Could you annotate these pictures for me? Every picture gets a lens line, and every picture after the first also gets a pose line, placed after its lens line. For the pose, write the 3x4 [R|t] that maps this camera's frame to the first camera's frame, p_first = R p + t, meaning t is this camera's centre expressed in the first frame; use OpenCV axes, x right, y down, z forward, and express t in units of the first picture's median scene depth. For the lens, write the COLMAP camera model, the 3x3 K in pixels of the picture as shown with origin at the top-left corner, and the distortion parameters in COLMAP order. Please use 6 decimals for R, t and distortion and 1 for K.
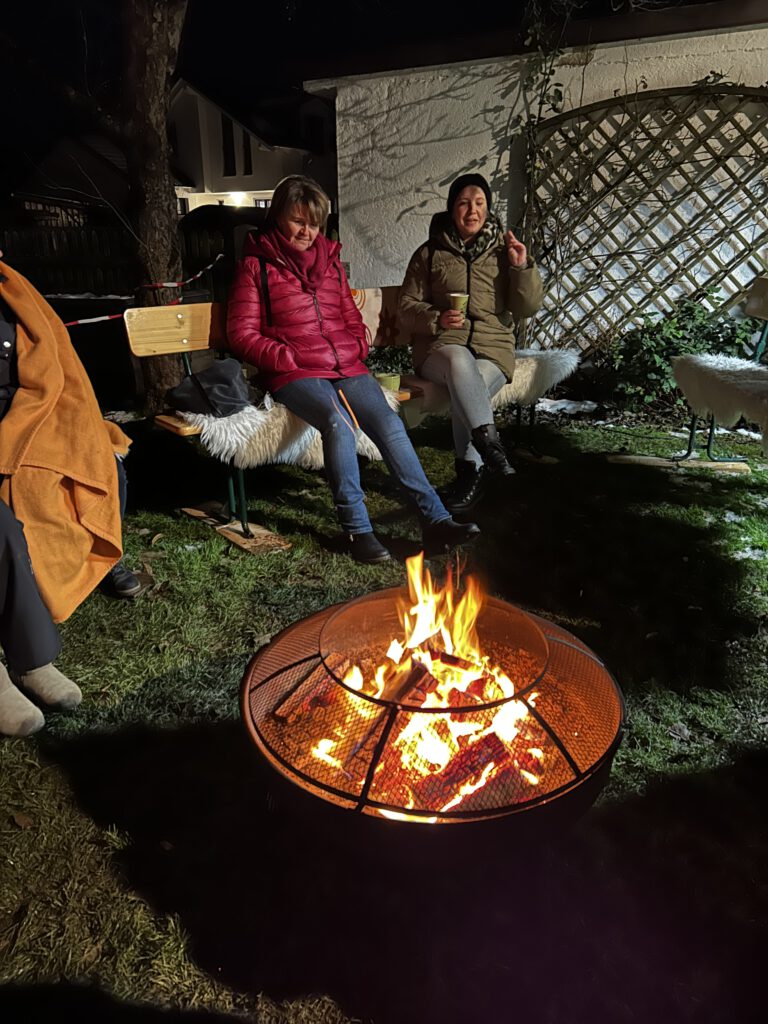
lens RADIAL K [[768.6, 0, 374.4], [0, 768.6, 509.2], [0, 0, 1]] dist [0.053453, -0.047609]
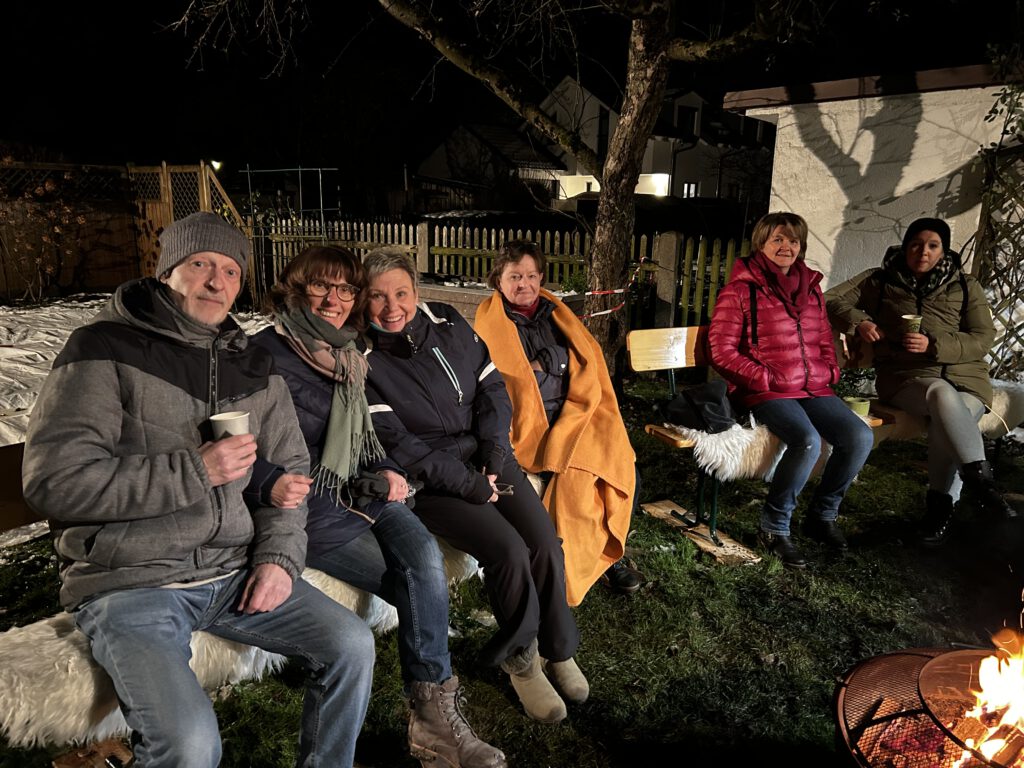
lens RADIAL K [[768.6, 0, 518.8], [0, 768.6, 380.5], [0, 0, 1]] dist [0.053453, -0.047609]
pose [[0.963372, 0.085900, -0.254039, -0.187553], [-0.117994, 0.986460, -0.113900, -0.035658], [0.240816, 0.139703, 0.960464, -0.121771]]
